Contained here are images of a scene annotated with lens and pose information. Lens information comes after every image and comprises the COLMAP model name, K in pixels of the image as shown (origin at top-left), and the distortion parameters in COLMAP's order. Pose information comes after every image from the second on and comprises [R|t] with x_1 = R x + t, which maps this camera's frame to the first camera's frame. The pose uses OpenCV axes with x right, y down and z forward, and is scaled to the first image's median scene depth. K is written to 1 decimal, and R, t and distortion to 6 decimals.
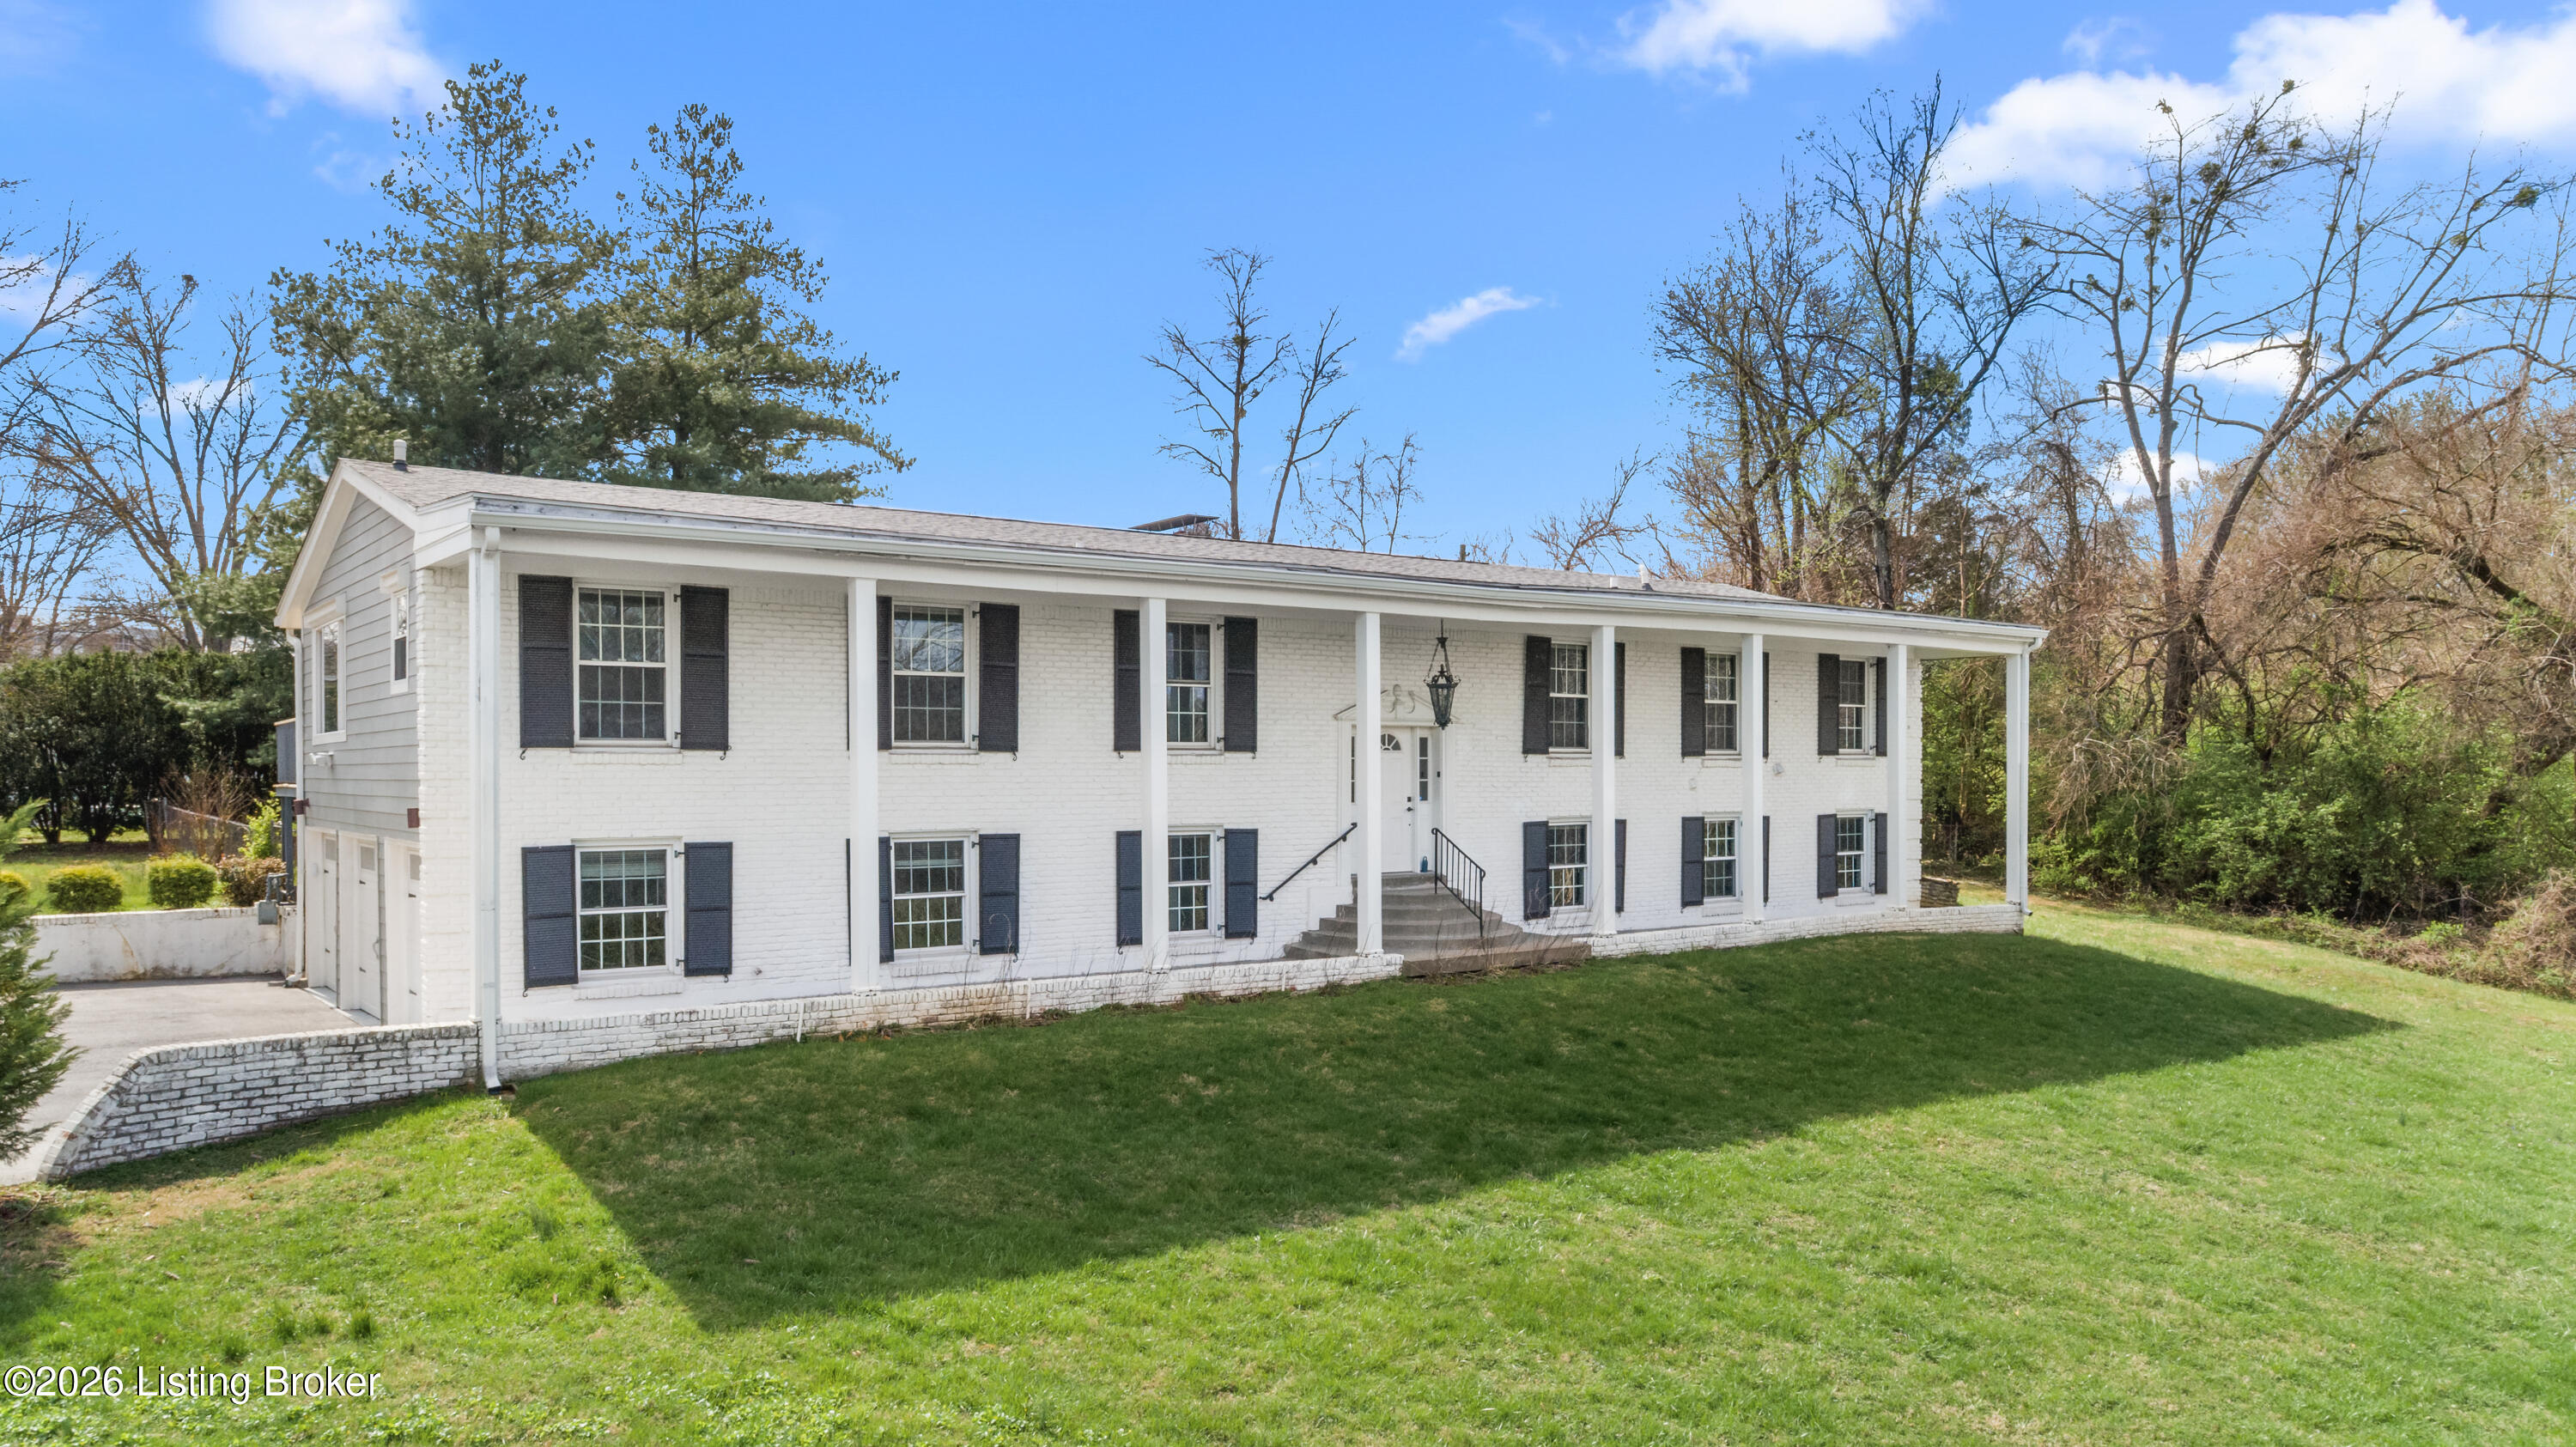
lens RADIAL K [[1777.2, 0, 1283.4], [0, 1777.2, 800.6], [0, 0, 1]] dist [-0.005678, -0.000646]
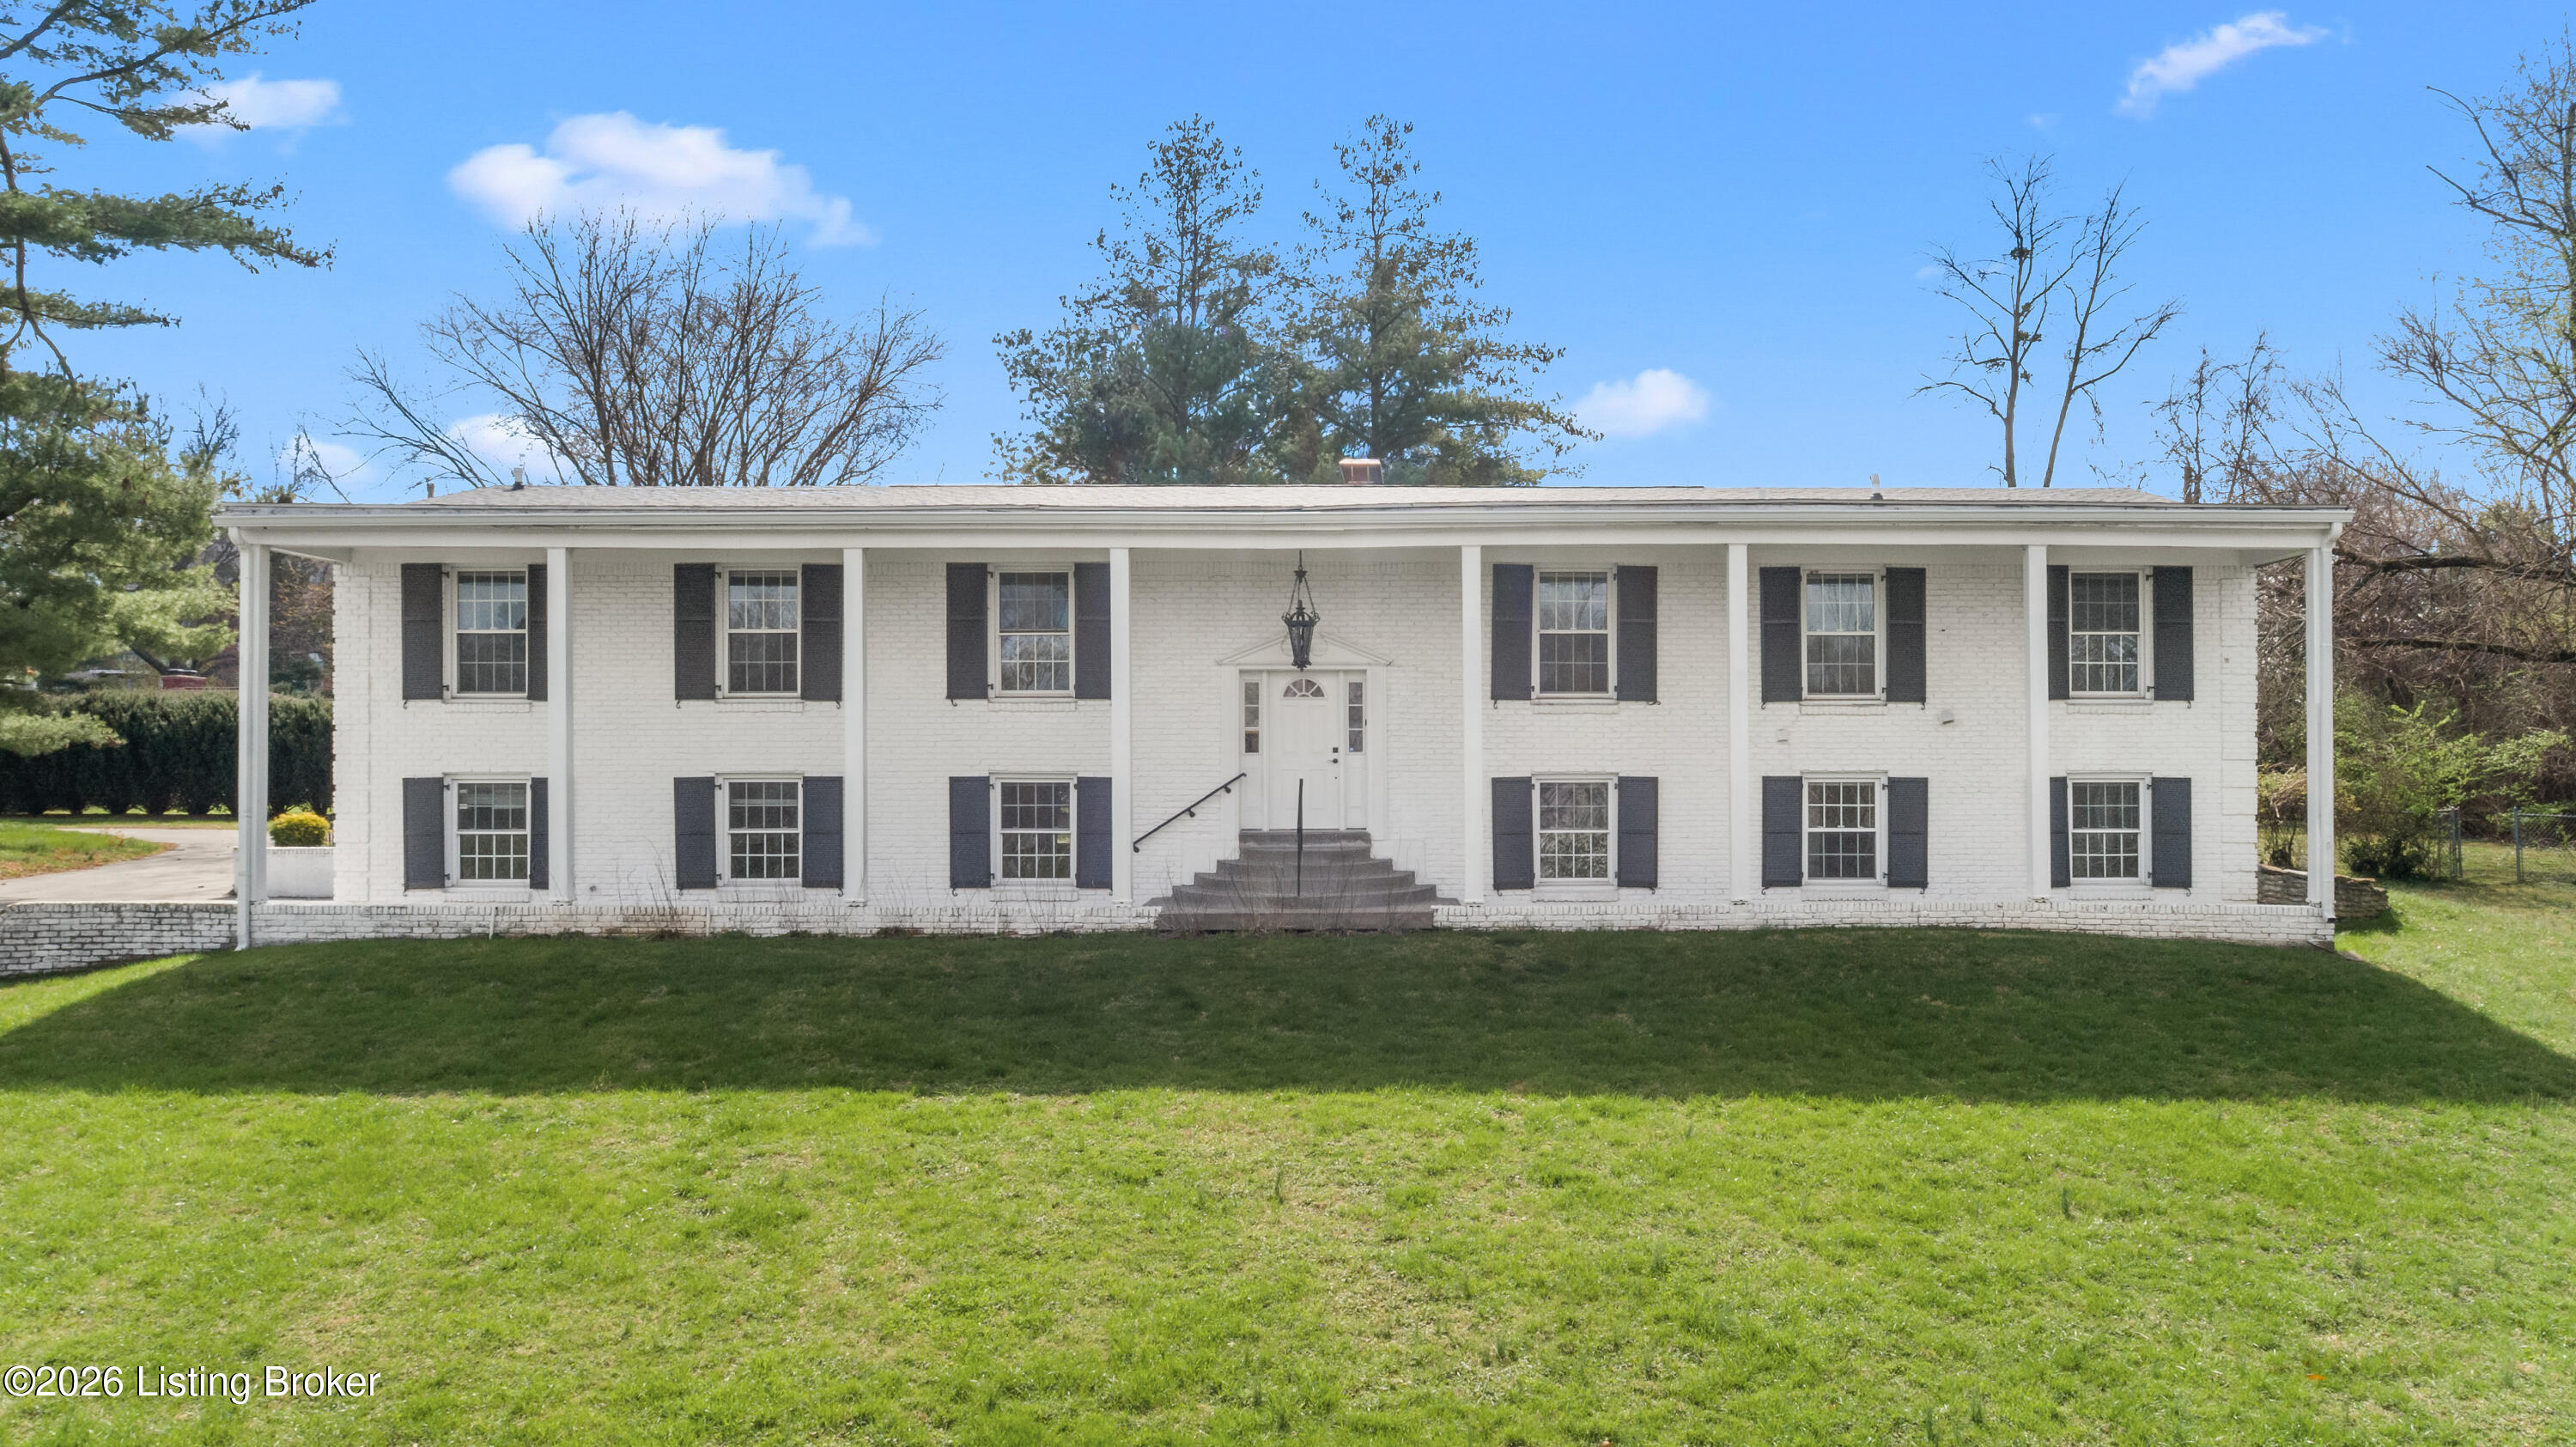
lens RADIAL K [[1910.1, 0, 1425.6], [0, 1910.1, 774.5], [0, 0, 1]] dist [-0.007621, -0.003585]
pose [[0.816139, -0.001875, -0.577853, 0.787674], [-0.009715, 0.999809, -0.016966, 0.032694], [0.577774, 0.019460, 0.815965, 0.254047]]
